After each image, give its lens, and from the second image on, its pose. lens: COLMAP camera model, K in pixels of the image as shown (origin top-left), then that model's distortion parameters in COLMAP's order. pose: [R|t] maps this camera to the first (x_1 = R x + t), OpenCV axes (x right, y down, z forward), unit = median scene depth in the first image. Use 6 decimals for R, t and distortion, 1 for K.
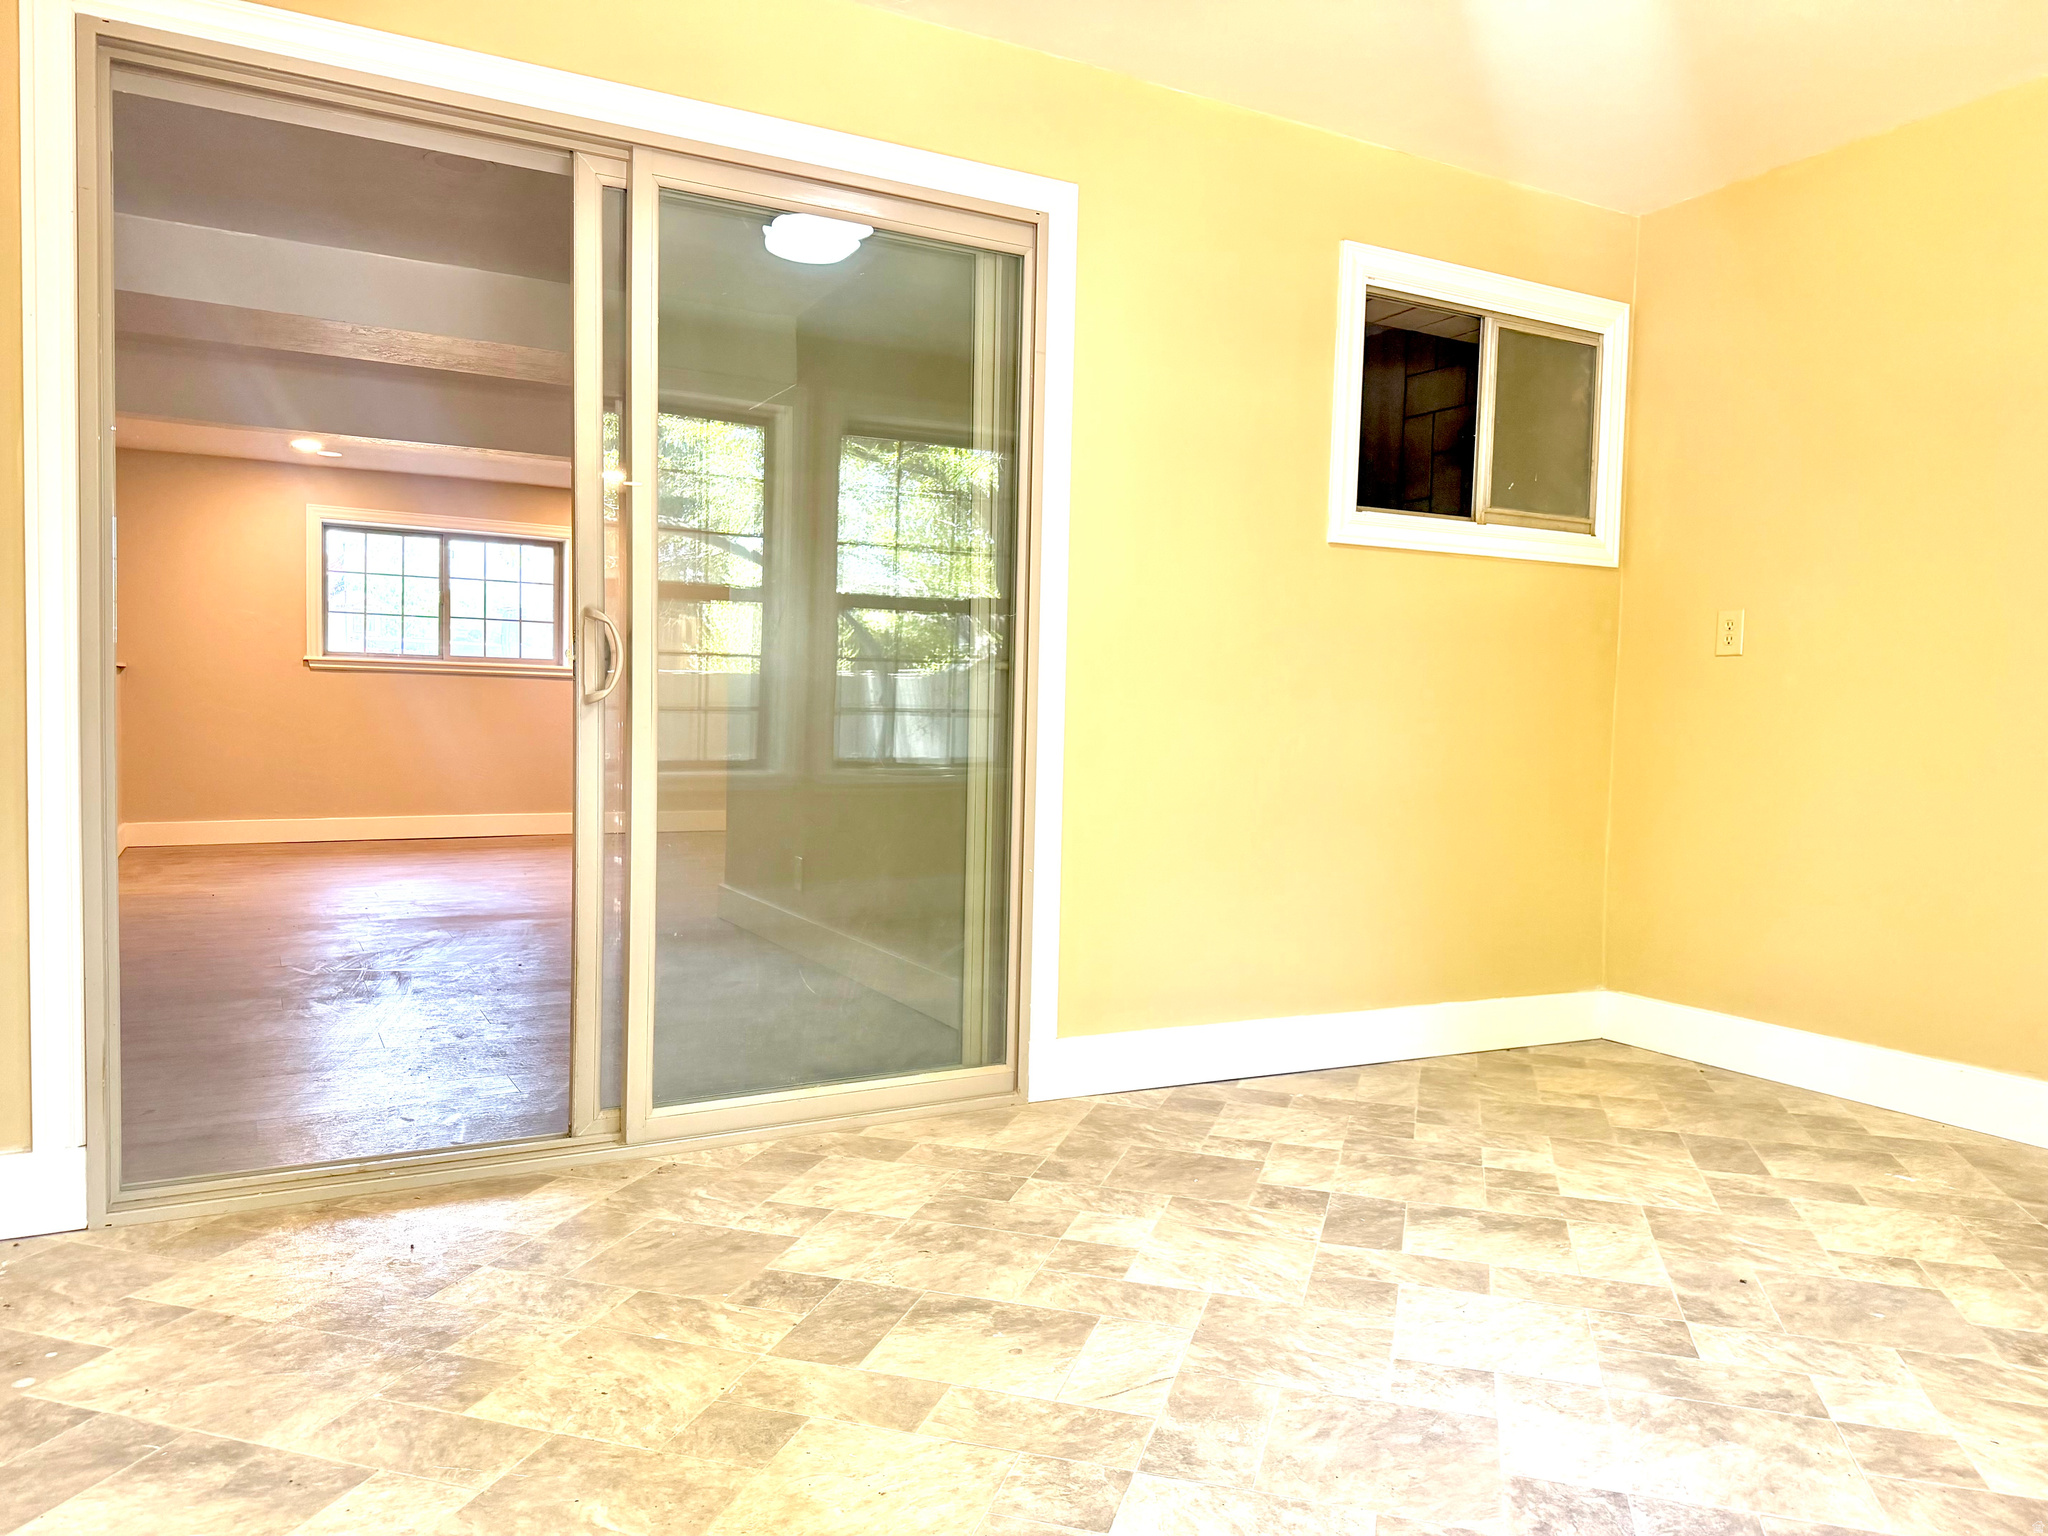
lens RADIAL K [[1446.1, 0, 1032.8], [0, 1446.1, 770.8], [0, 0, 1]] dist [0.015697, -0.027430]
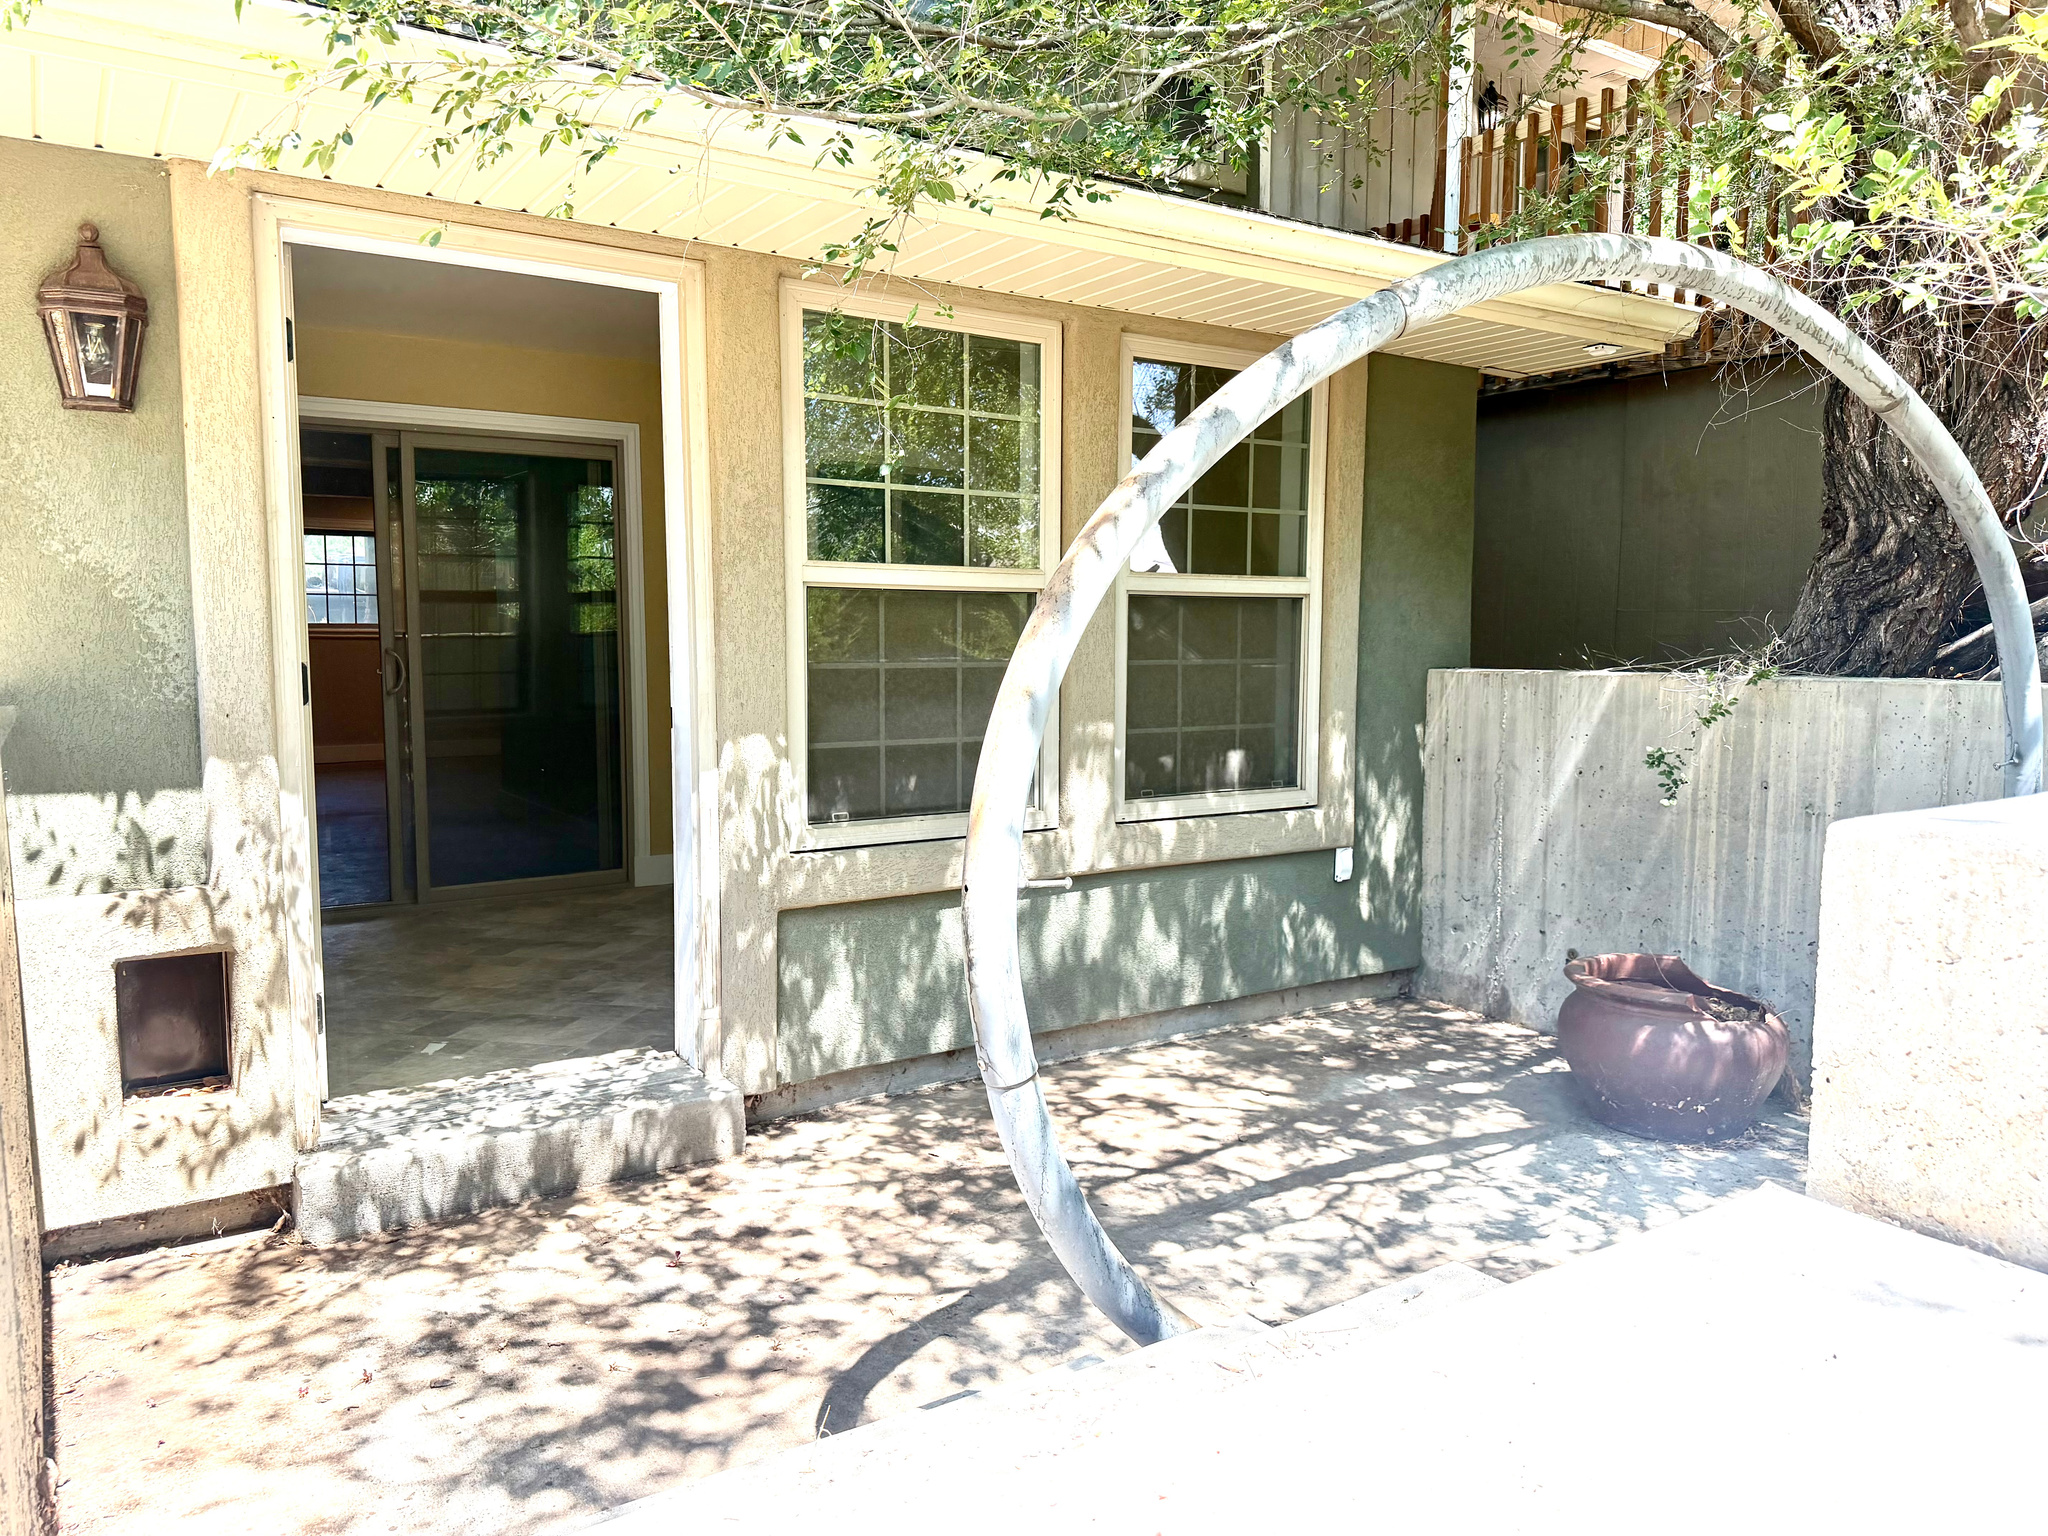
lens RADIAL K [[1446.1, 0, 1023.6], [0, 1446.1, 765.8], [0, 0, 1]] dist [0.015697, -0.027430]
pose [[0.995281, -0.013391, 0.096109, 0.440962], [0.008805, 0.998809, 0.047988, -0.031755], [-0.096637, -0.046915, 0.994213, -1.296210]]
